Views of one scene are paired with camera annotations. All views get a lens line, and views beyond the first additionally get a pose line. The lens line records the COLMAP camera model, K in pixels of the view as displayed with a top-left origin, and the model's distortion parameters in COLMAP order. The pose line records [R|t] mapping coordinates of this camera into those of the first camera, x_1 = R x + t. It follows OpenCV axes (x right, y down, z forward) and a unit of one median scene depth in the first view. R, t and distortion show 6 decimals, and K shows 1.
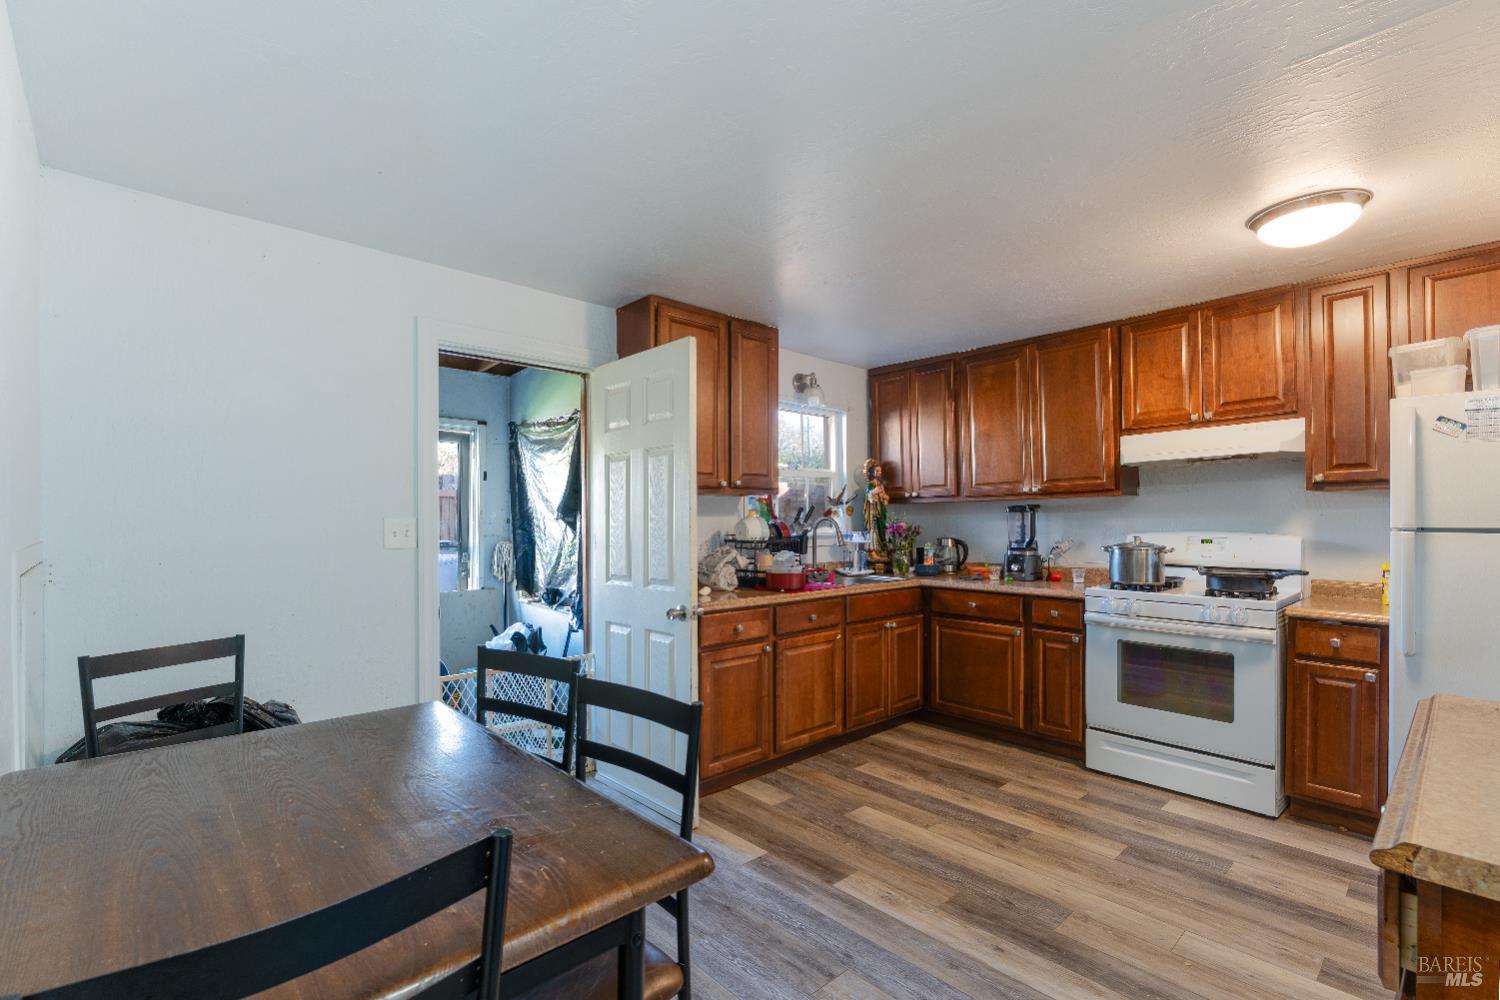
lens RADIAL K [[661.3, 0, 746.3], [0, 661.3, 523.9], [0, 0, 1]] dist [-0.011000, 0.000521]
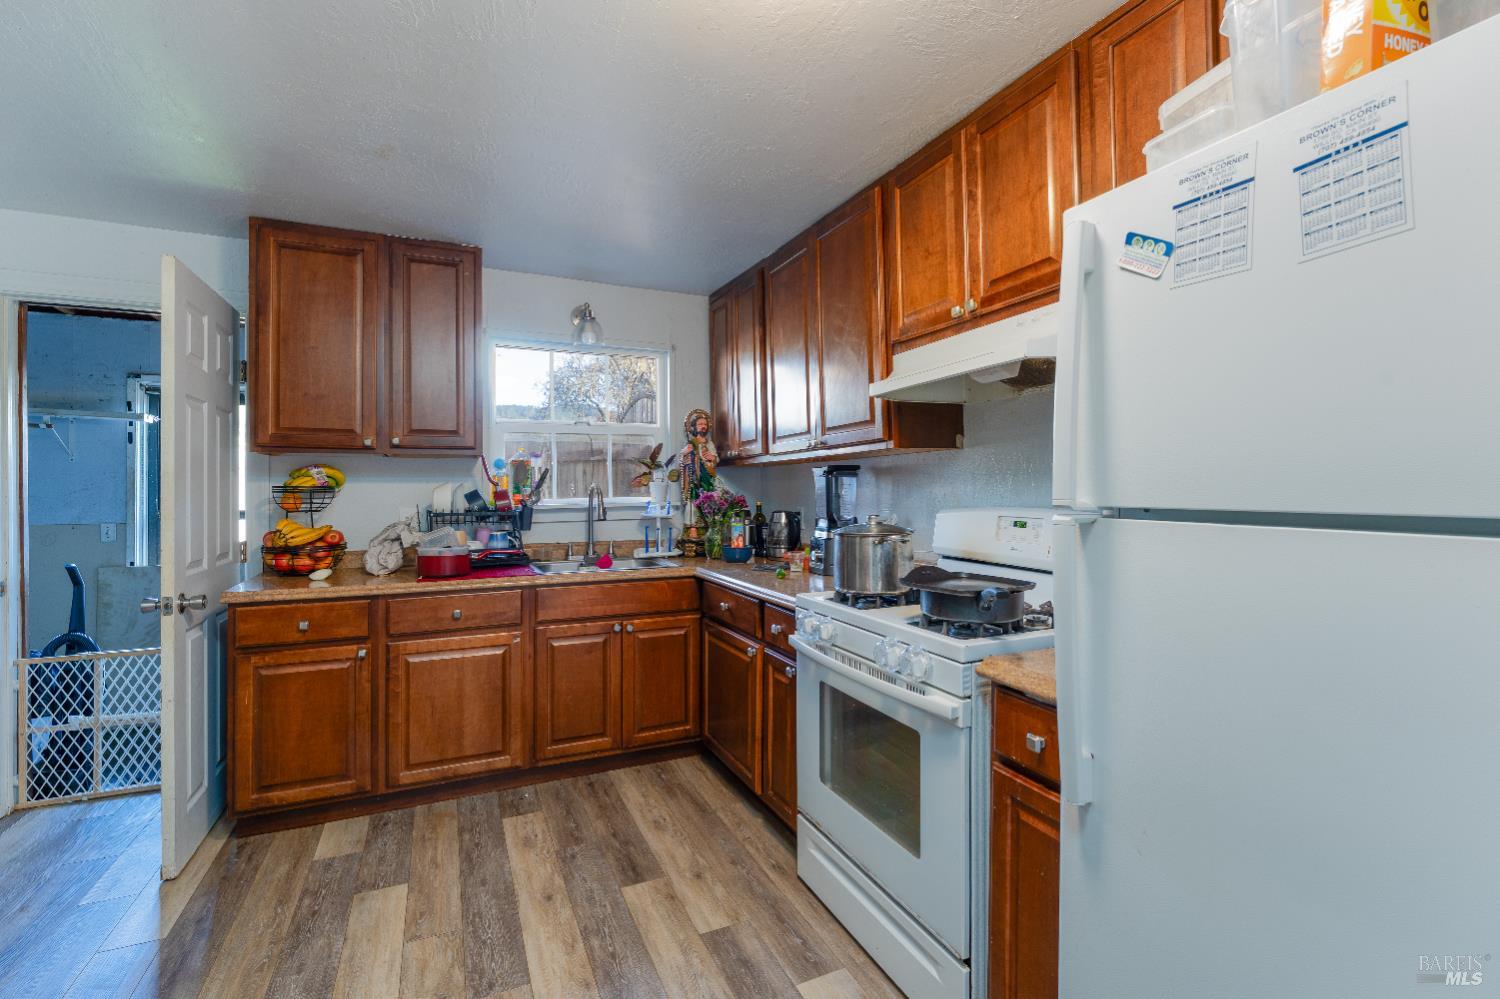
lens RADIAL K [[661.3, 0, 752.9], [0, 661.3, 489.4], [0, 0, 1]] dist [-0.011000, 0.000521]
pose [[0.955518, 0.001542, -0.294929, 0.676992], [-0.001956, 0.999997, -0.001106, -0.003258], [0.294927, 0.001634, 0.955518, 0.382163]]
